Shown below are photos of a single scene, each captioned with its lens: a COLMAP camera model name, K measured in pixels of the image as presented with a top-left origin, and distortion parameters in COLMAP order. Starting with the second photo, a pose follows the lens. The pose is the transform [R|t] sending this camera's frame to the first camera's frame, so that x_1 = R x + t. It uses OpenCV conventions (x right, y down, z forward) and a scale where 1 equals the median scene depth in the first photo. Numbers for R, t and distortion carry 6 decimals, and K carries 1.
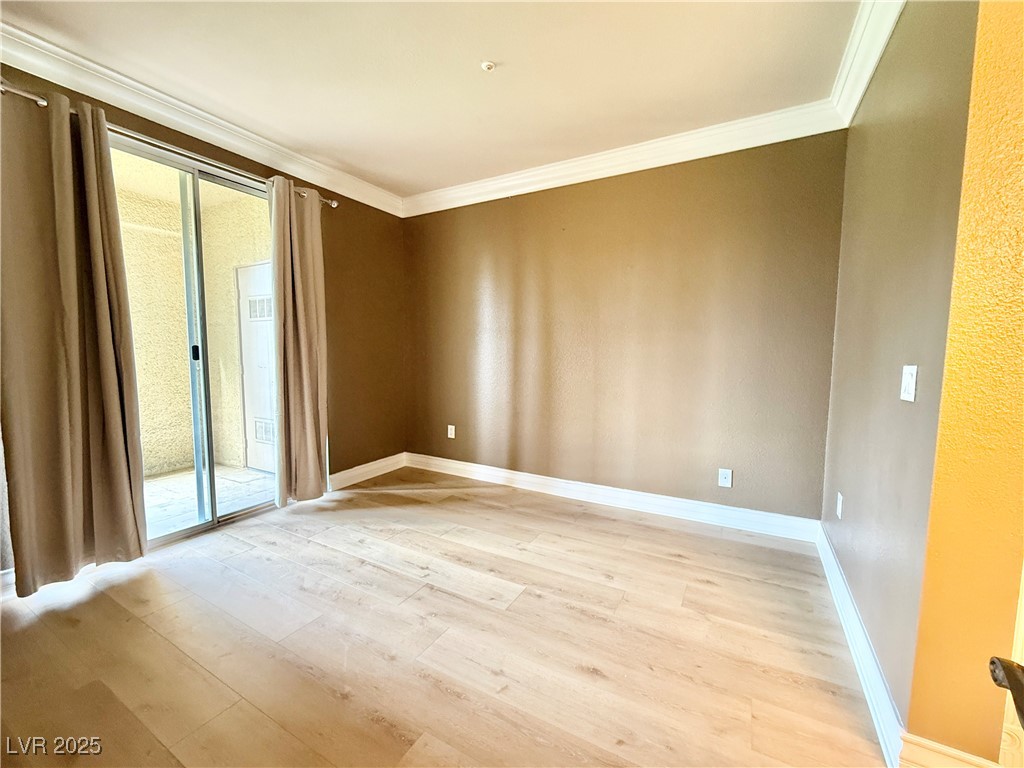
lens RADIAL K [[415.2, 0, 512.5], [0, 415.2, 387.2], [0, 0, 1]] dist [-0.000338, -0.000475]
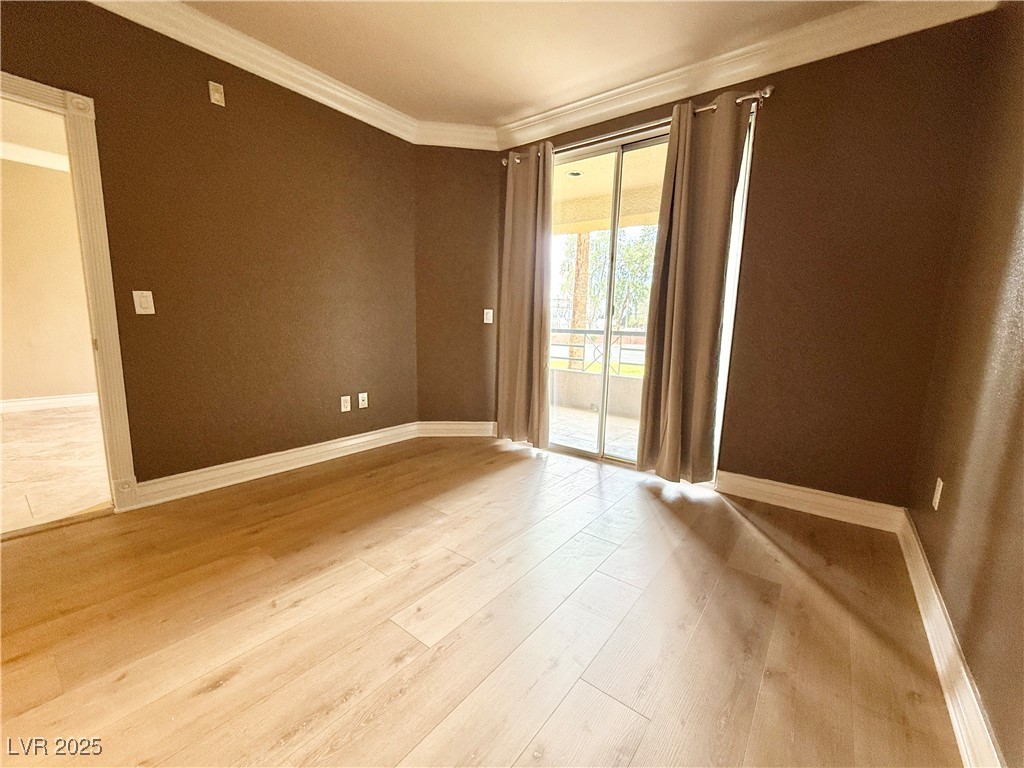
lens RADIAL K [[415.2, 0, 512.5], [0, 415.2, 387.2], [0, 0, 1]] dist [-0.000338, -0.000475]
pose [[-0.138029, 0.139949, -0.980491, 0.608808], [-0.116897, 0.980745, 0.156442, -0.028041], [0.983506, 0.136210, -0.119011, 1.190537]]
